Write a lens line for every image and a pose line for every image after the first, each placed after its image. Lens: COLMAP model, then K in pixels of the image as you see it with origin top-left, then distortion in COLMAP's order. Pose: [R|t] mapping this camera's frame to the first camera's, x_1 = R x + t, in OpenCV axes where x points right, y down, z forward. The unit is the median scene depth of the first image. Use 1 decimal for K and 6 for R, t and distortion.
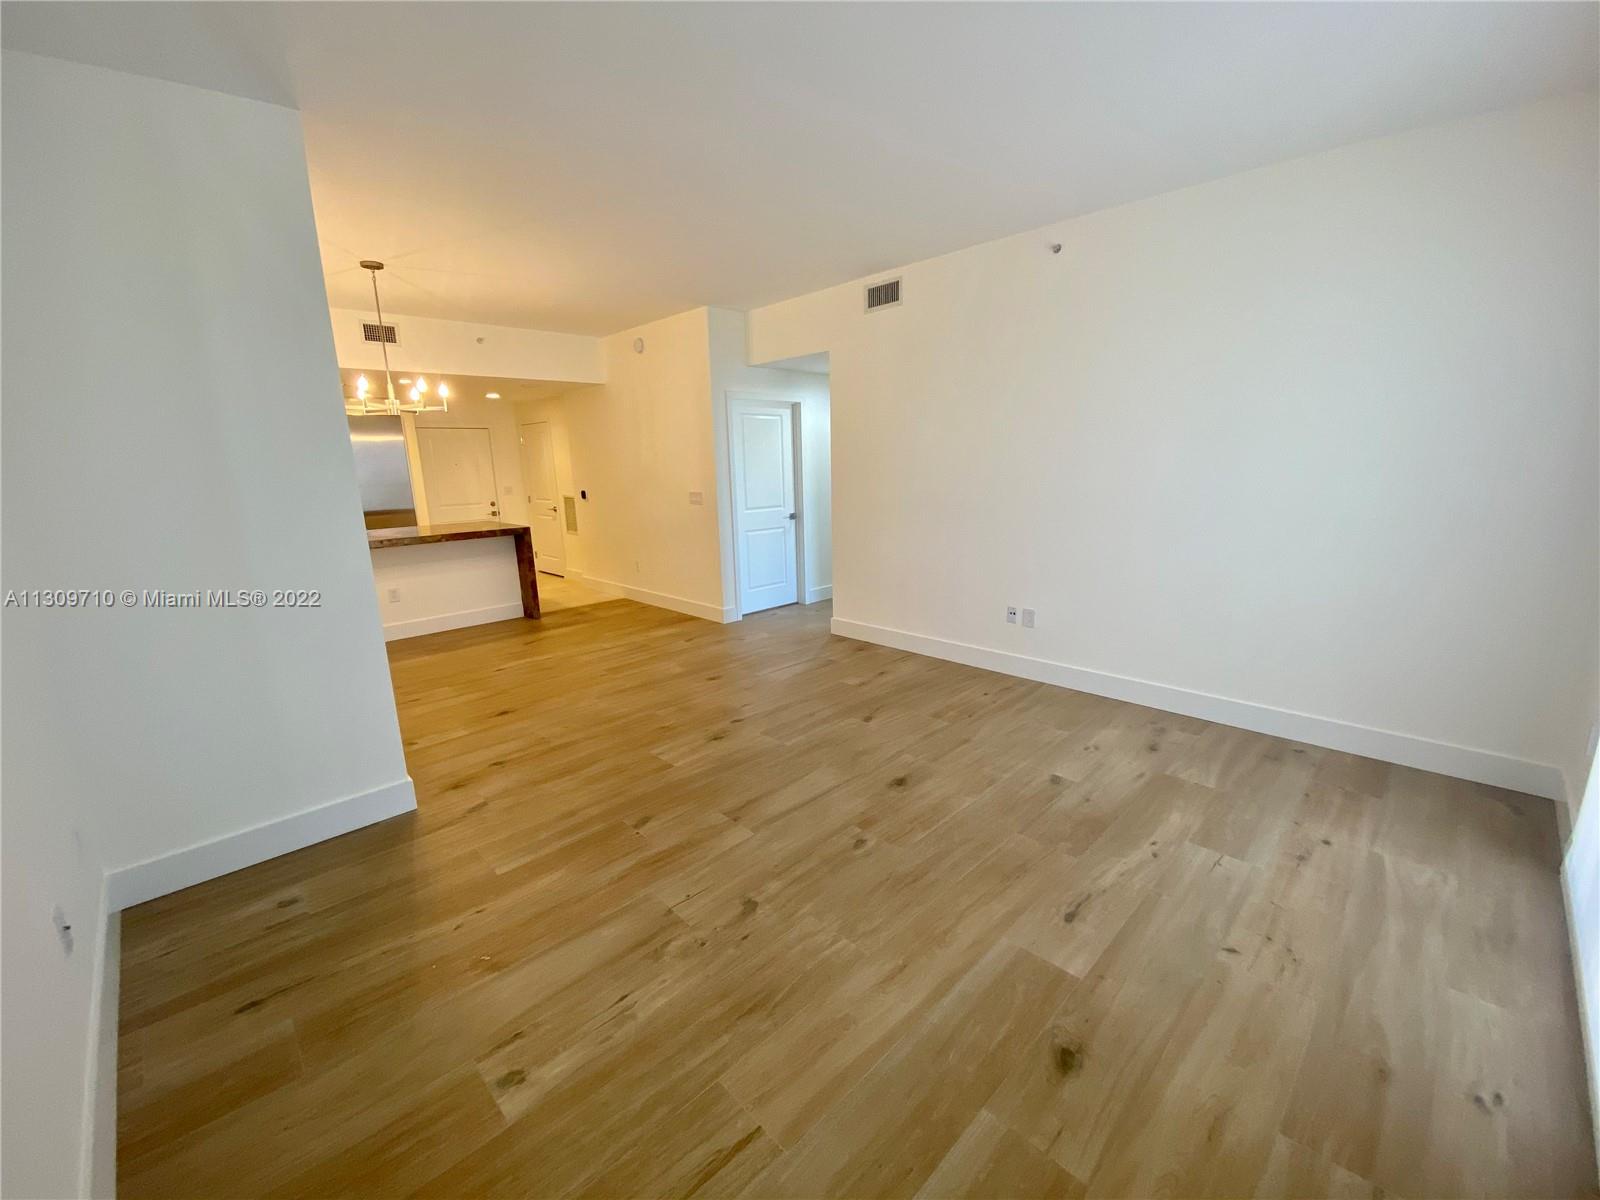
lens RADIAL K [[646.6, 0, 793.5], [0, 646.6, 602.9], [0, 0, 1]] dist [0.032624, -0.026031]
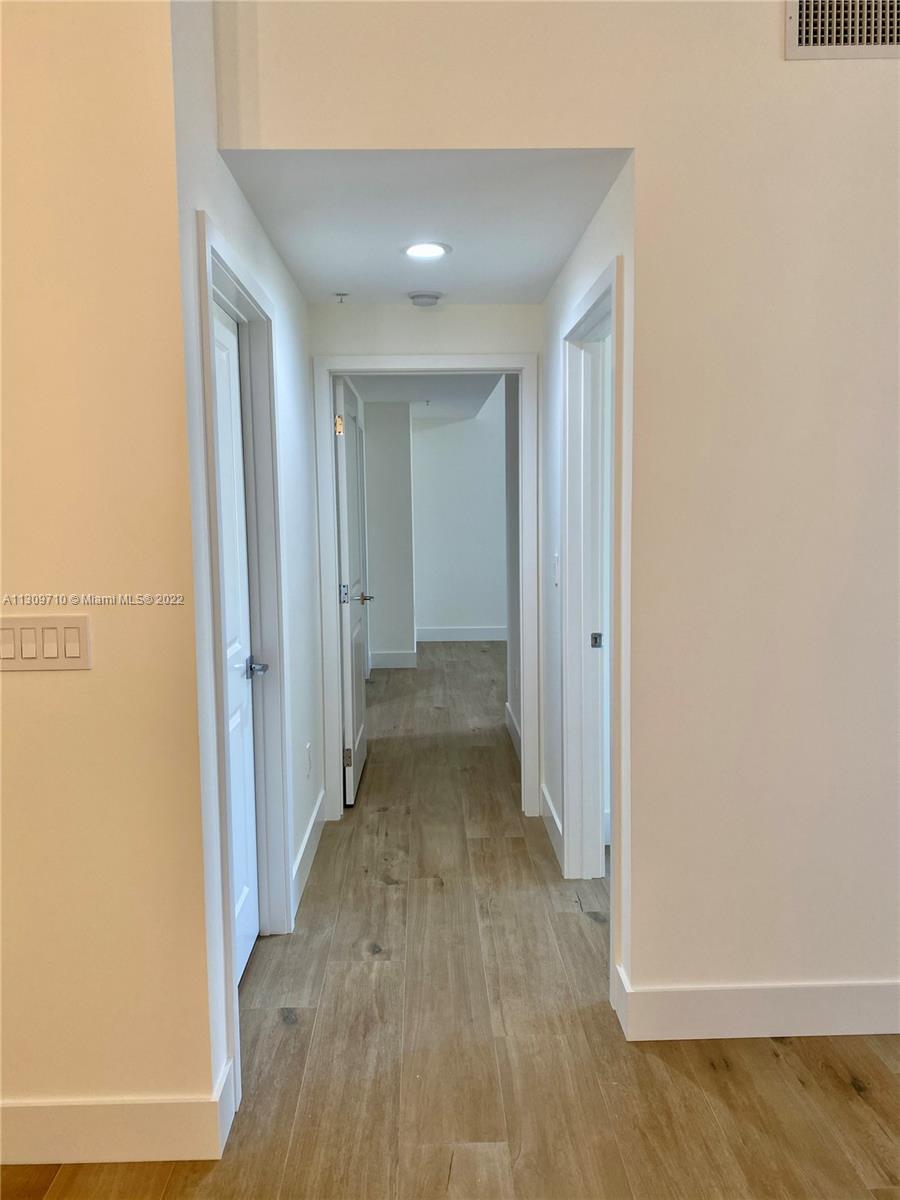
lens RADIAL K [[896.6, 0, 450.0], [0, 896.6, 600.0], [0, 0, 1]] dist [-0.004093, -0.003479]
pose [[0.670398, -0.059552, 0.739608, -0.471532], [0.156324, 0.985737, -0.062326, -0.228706], [-0.725348, 0.157402, 0.670146, 1.152074]]
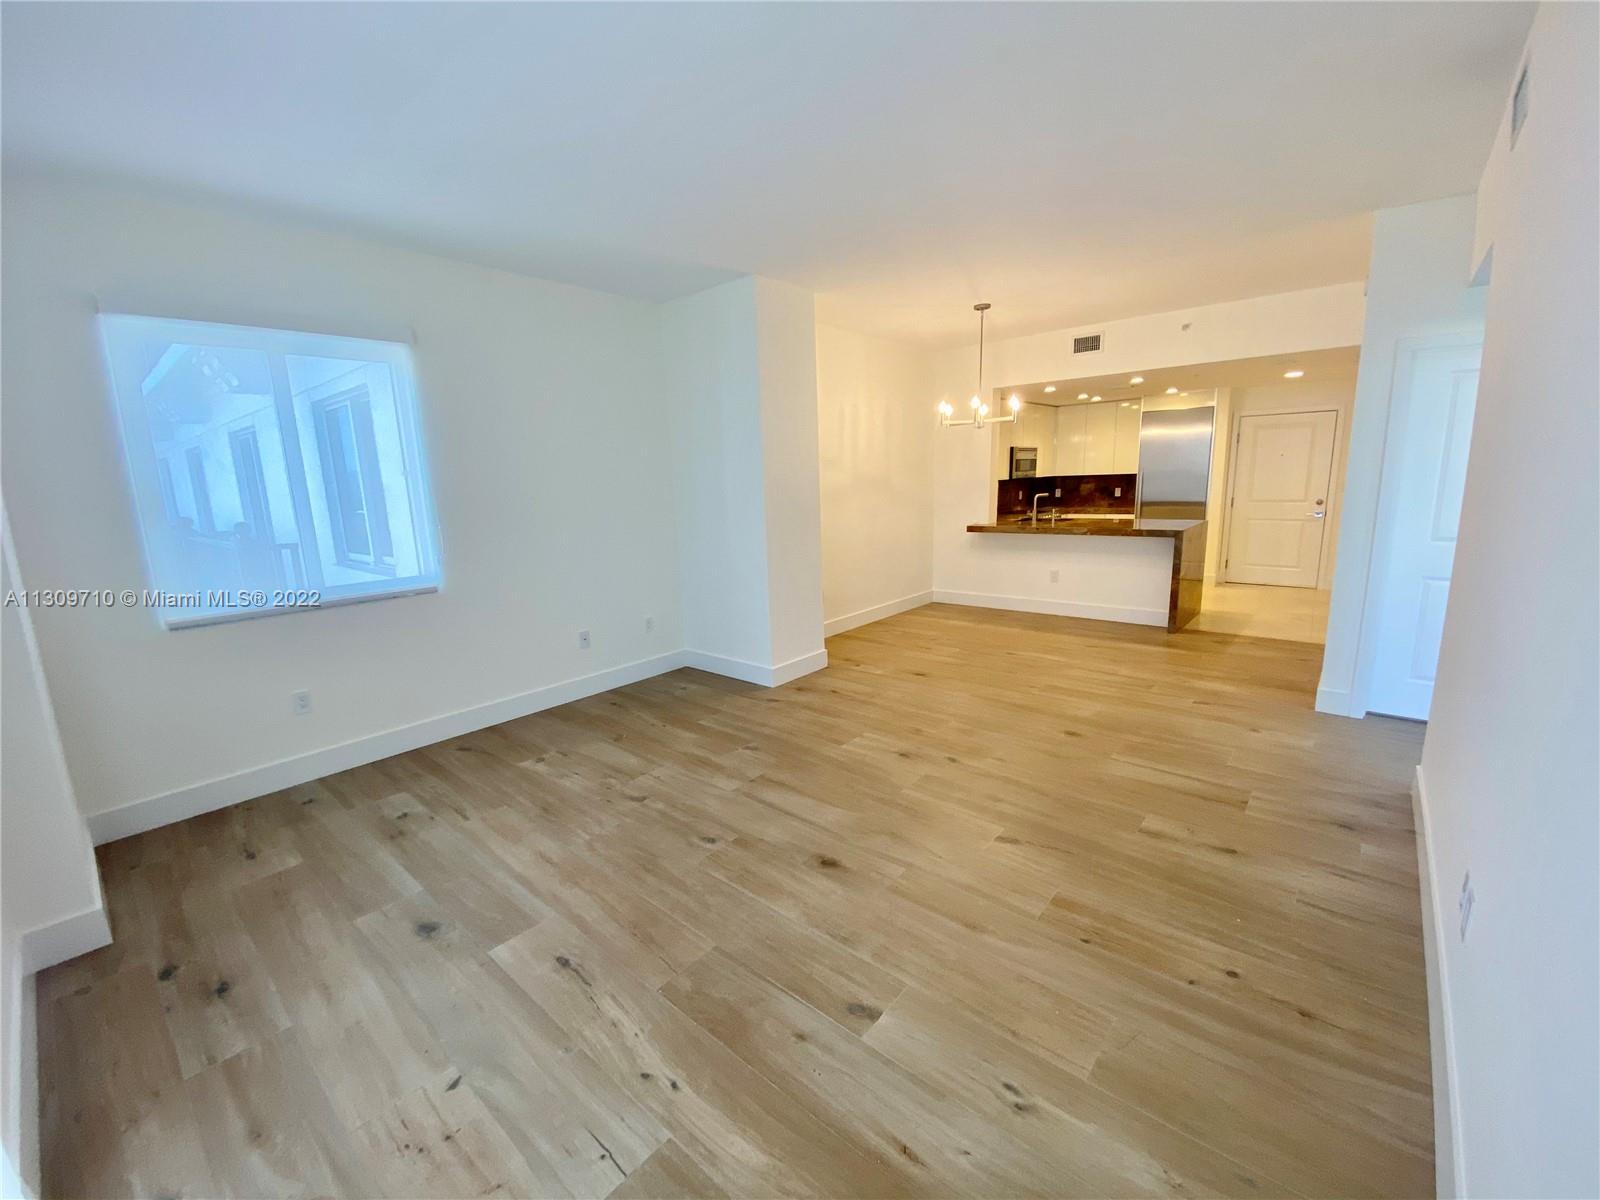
lens RADIAL K [[646.6, 0, 793.5], [0, 646.6, 602.9], [0, 0, 1]] dist [0.032624, -0.026031]
pose [[0.091349, 0.218946, -0.971452, 0.754184], [-0.186857, 0.961971, 0.199238, -0.173340], [0.978131, 0.163322, 0.128786, 0.658187]]
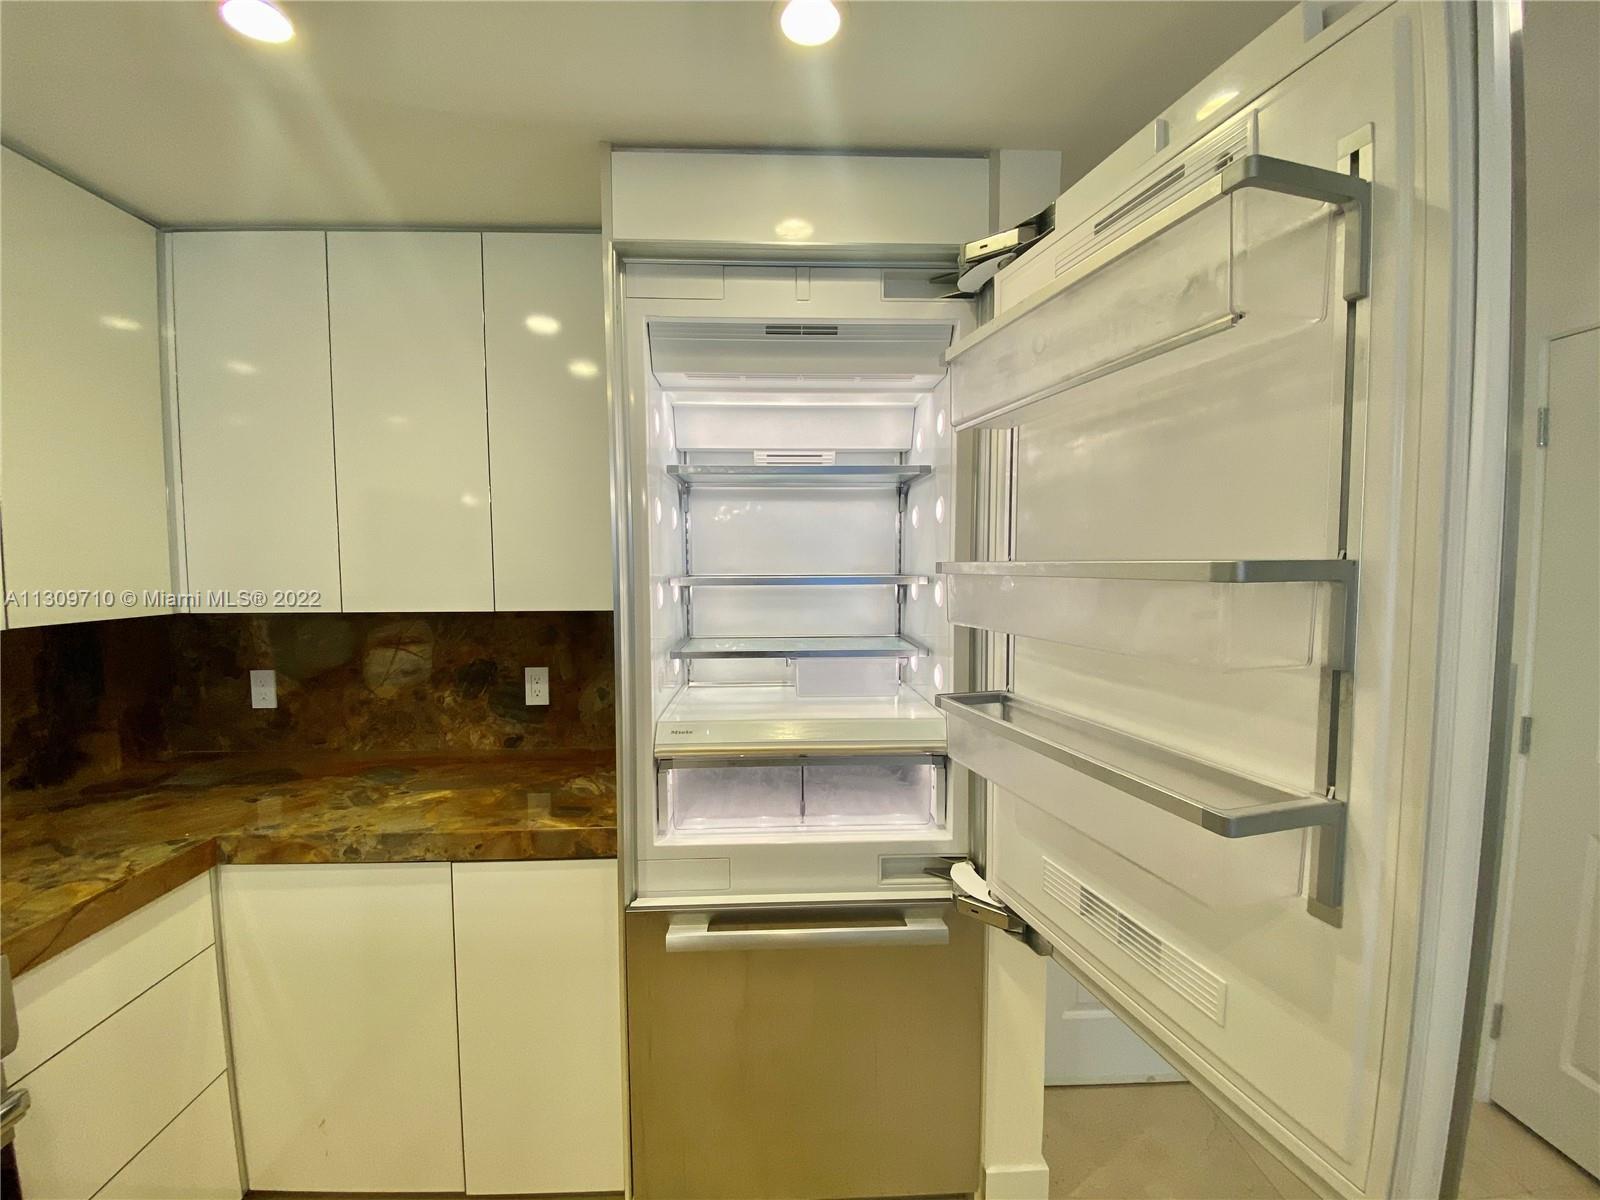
lens RADIAL K [[652.5, 0, 796.6], [0, 652.5, 599.1], [0, 0, 1]] dist [0.013063, -0.017063]
pose [[0.750031, 0.067158, -0.657984, -1.121243], [-0.163110, 0.982887, -0.085608, -0.375280], [0.640975, 0.171533, 0.748150, 1.836105]]
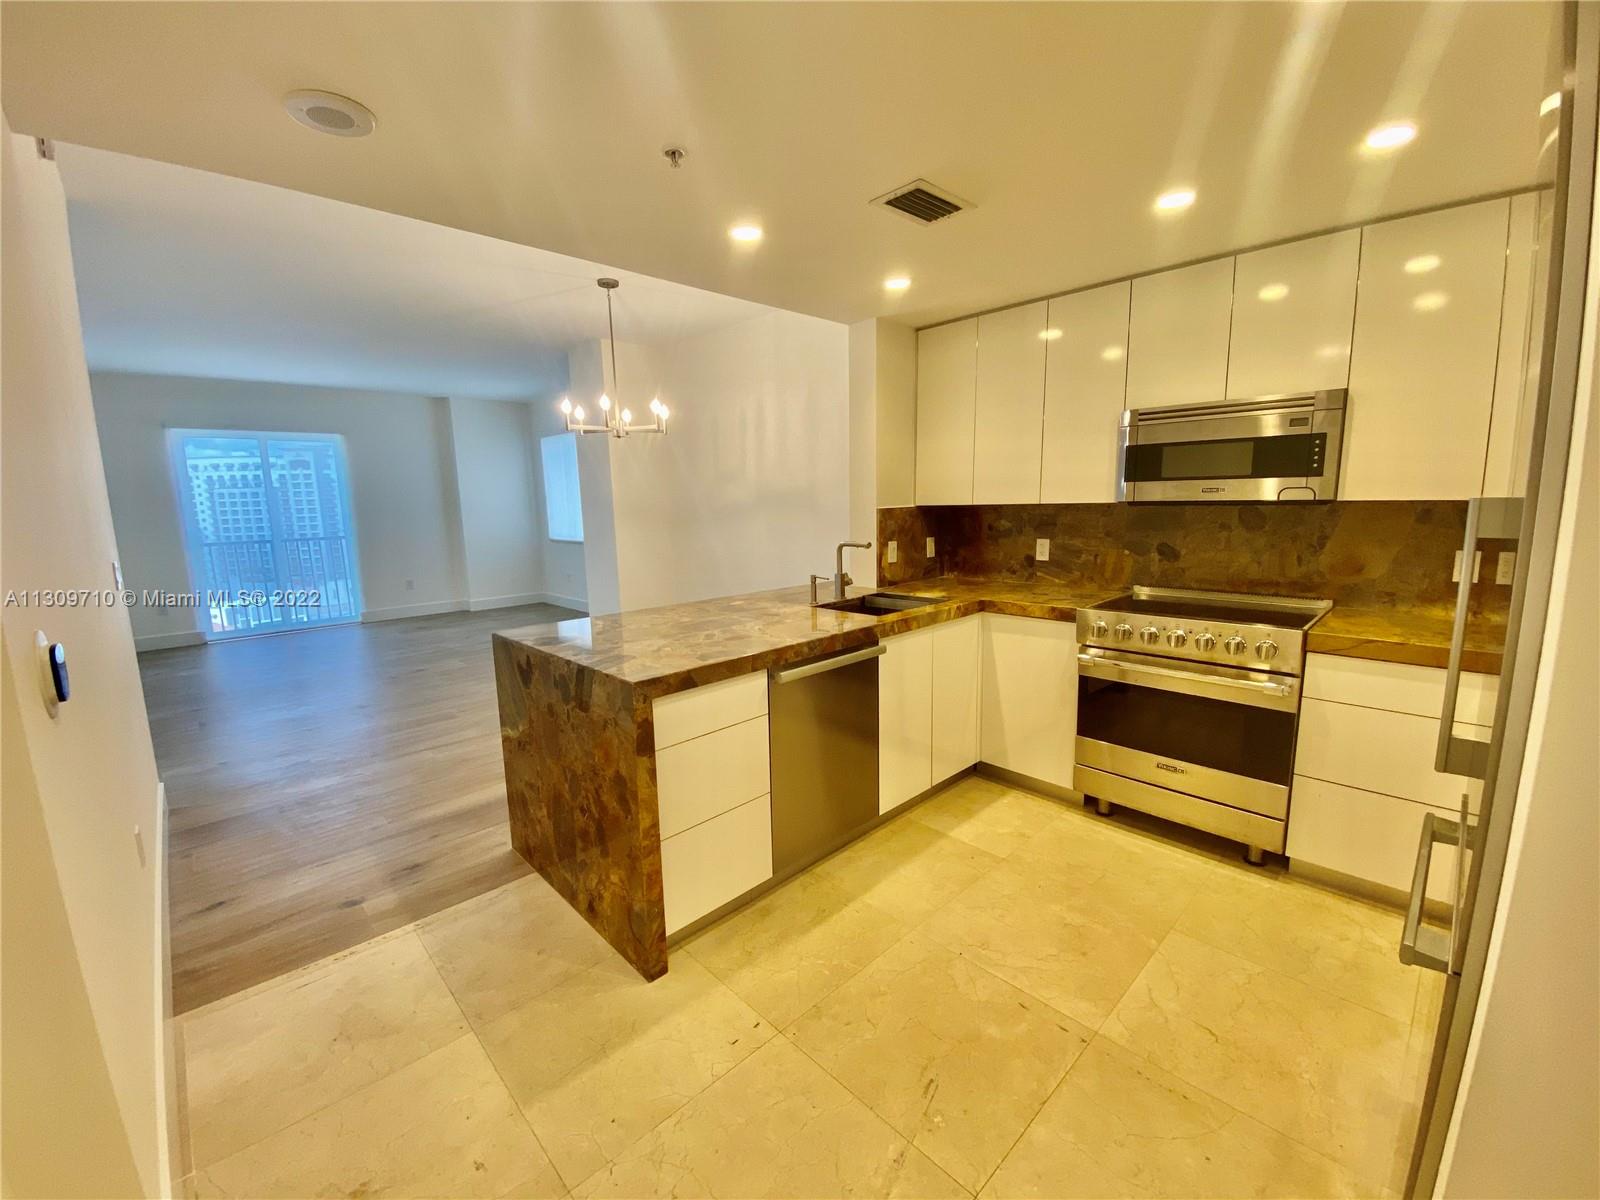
lens RADIAL K [[646.6, 0, 793.5], [0, 646.6, 602.9], [0, 0, 1]] dist [0.032624, -0.026031]
pose [[-0.998593, 0.051940, 0.010719, -1.045176], [0.052201, 0.926940, 0.371561, -0.482958], [0.009363, 0.371598, -0.928347, 2.394734]]
